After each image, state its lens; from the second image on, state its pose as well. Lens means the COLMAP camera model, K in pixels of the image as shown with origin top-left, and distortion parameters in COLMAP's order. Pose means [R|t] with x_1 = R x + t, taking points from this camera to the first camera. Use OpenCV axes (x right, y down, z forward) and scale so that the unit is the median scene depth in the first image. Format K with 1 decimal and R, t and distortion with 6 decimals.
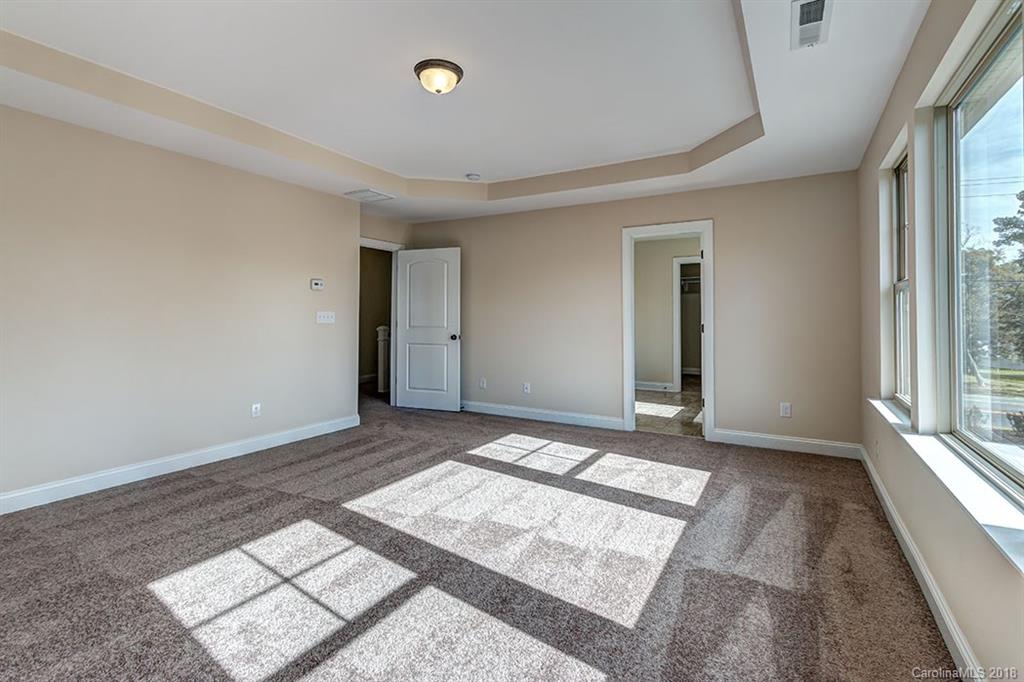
lens RADIAL K [[472.4, 0, 501.7], [0, 472.4, 307.7], [0, 0, 1]] dist [0.002967, 0.000088]
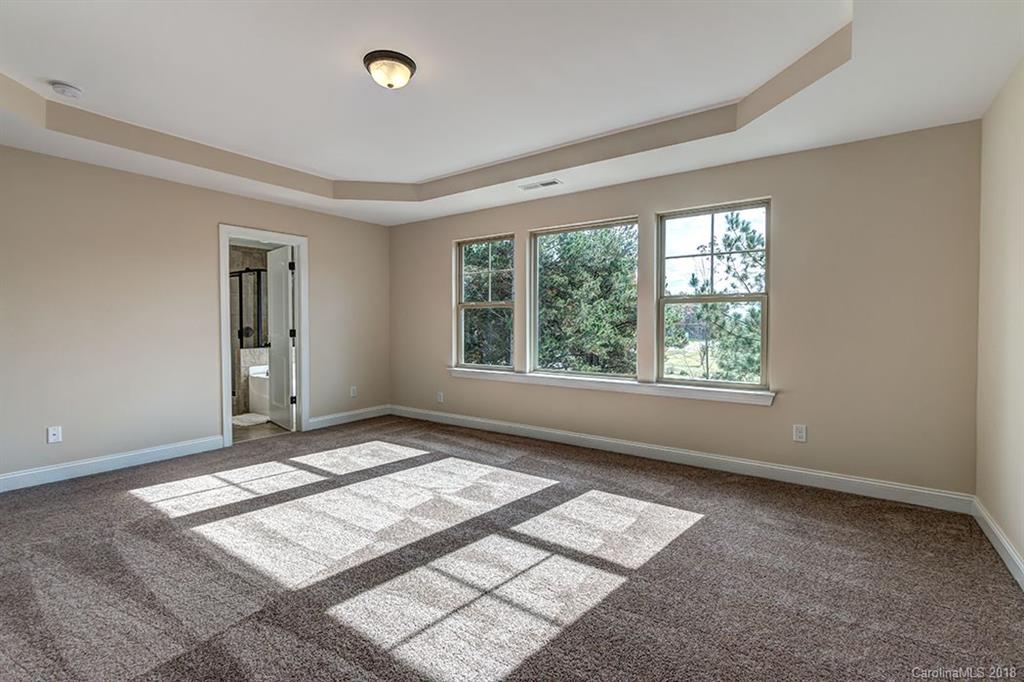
lens RADIAL K [[472.4, 0, 508.8], [0, 472.4, 336.5], [0, 0, 1]] dist [0.002967, 0.000088]
pose [[0.095235, -0.034128, 0.994870, -1.165864], [-0.016302, 0.999225, 0.035838, 0.005290], [-0.995321, -0.019632, 0.094605, 0.720341]]
